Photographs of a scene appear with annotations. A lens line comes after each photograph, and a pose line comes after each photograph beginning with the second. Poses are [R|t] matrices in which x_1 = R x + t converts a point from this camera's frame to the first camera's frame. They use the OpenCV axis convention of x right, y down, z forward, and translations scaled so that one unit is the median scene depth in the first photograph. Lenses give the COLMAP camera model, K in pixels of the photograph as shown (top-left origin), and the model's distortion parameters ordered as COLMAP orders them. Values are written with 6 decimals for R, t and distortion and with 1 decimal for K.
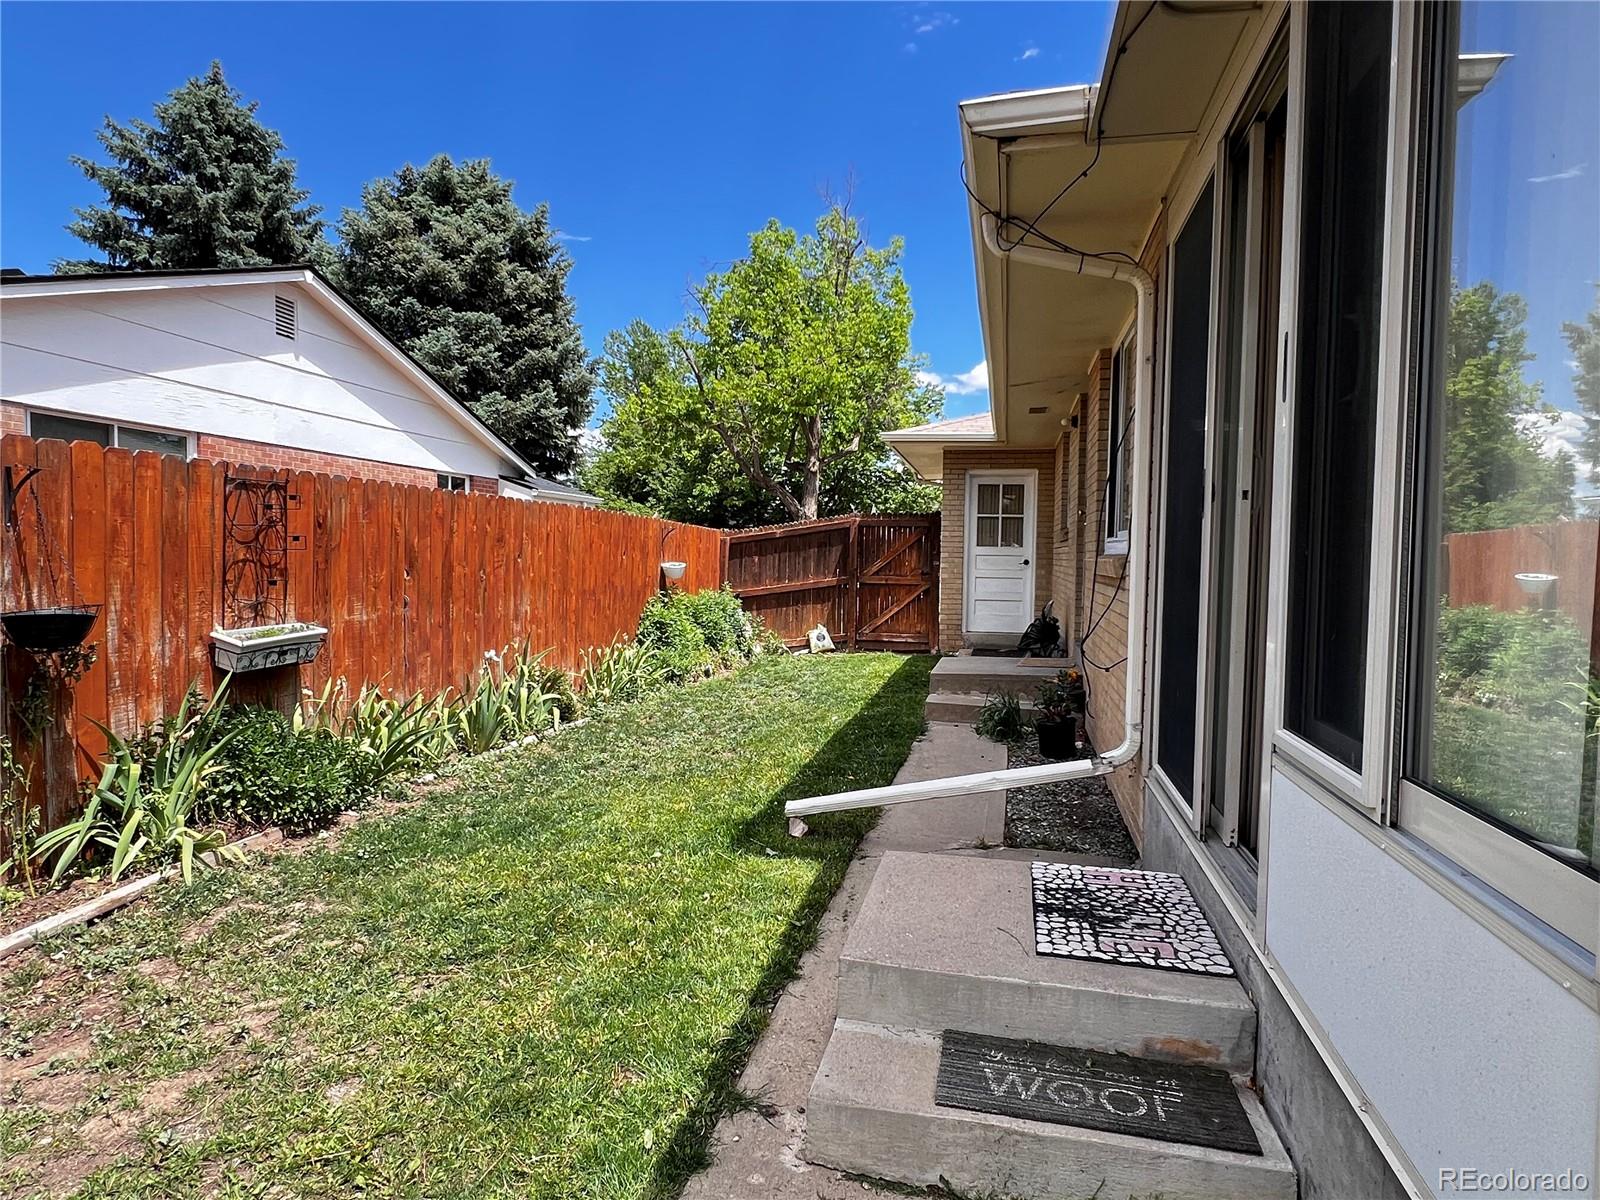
lens RADIAL K [[926.1, 0, 798.3], [0, 926.1, 598.2], [0, 0, 1]] dist [0.001329, 0.000032]
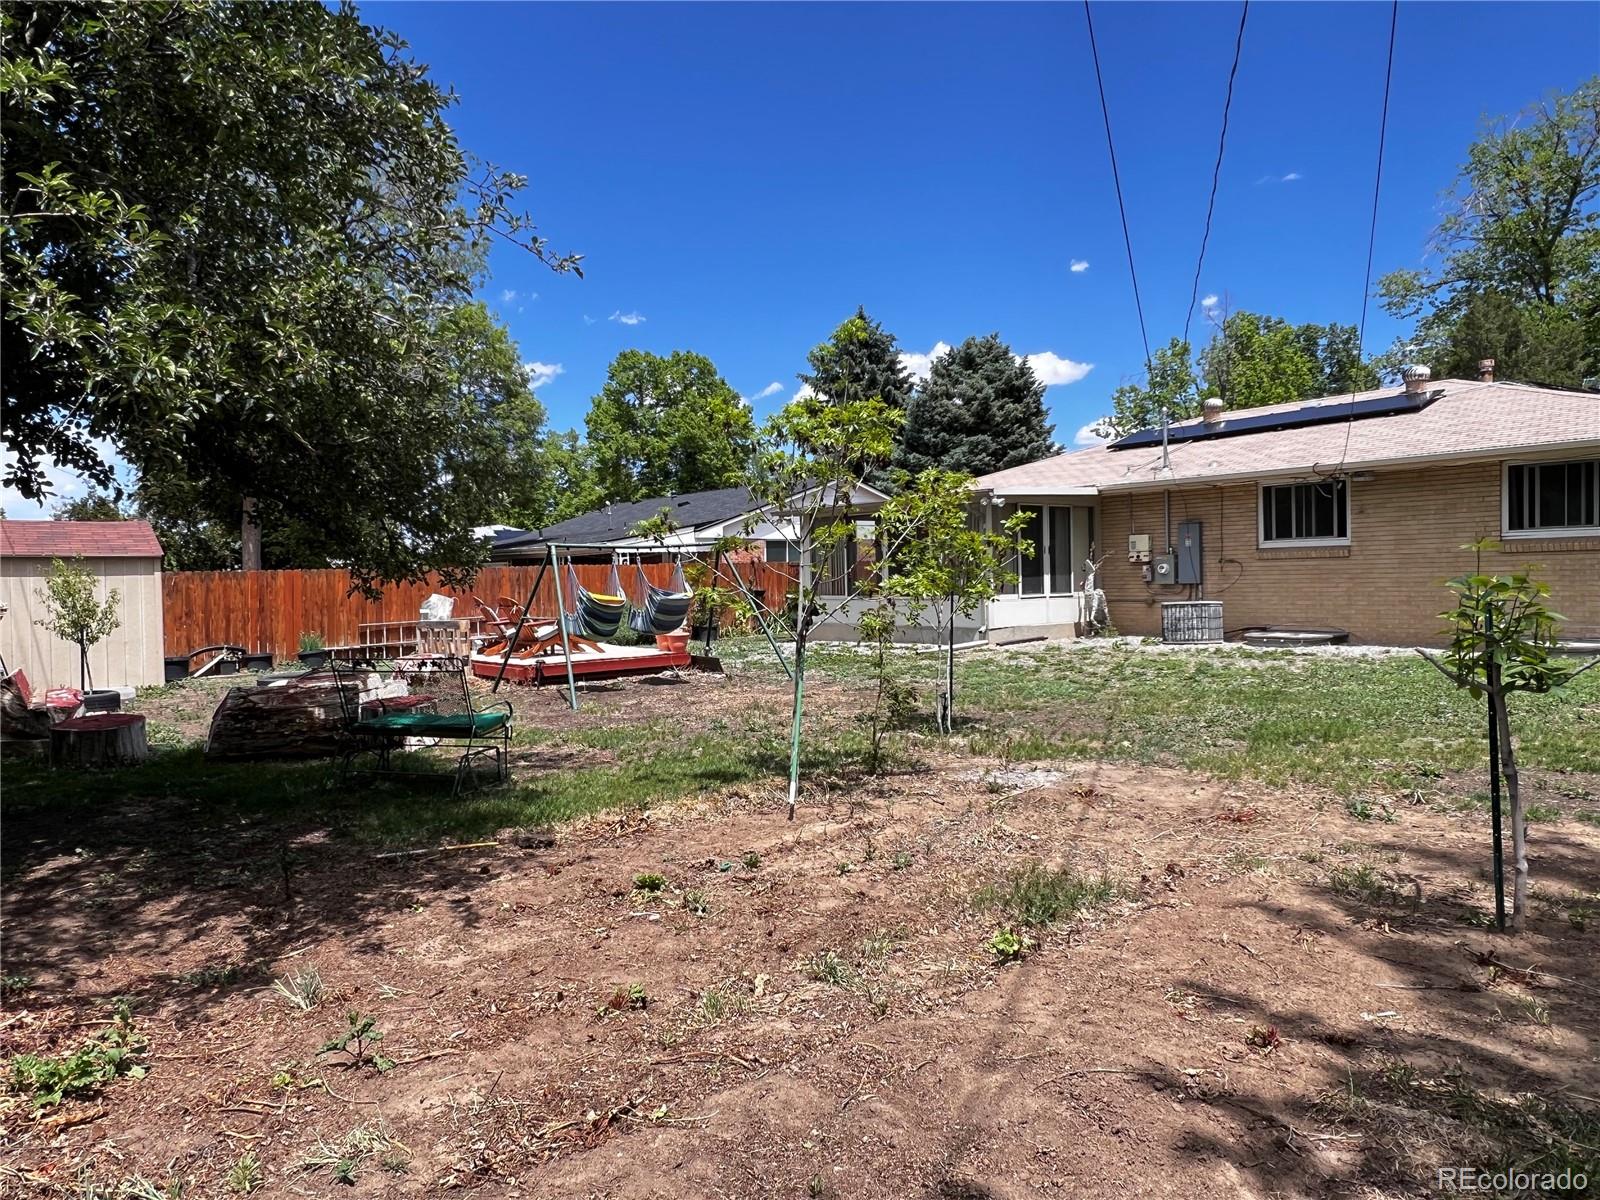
lens RADIAL K [[1033.3, 0, 800.0], [0, 1033.3, 596.8], [0, 0, 1]] dist [-0.000027, -0.000003]
pose [[0.778624, -0.017814, -0.627238, 0.576555], [-0.004061, 0.999433, -0.033426, 0.056368], [0.627478, 0.028573, 0.778110, -0.674310]]
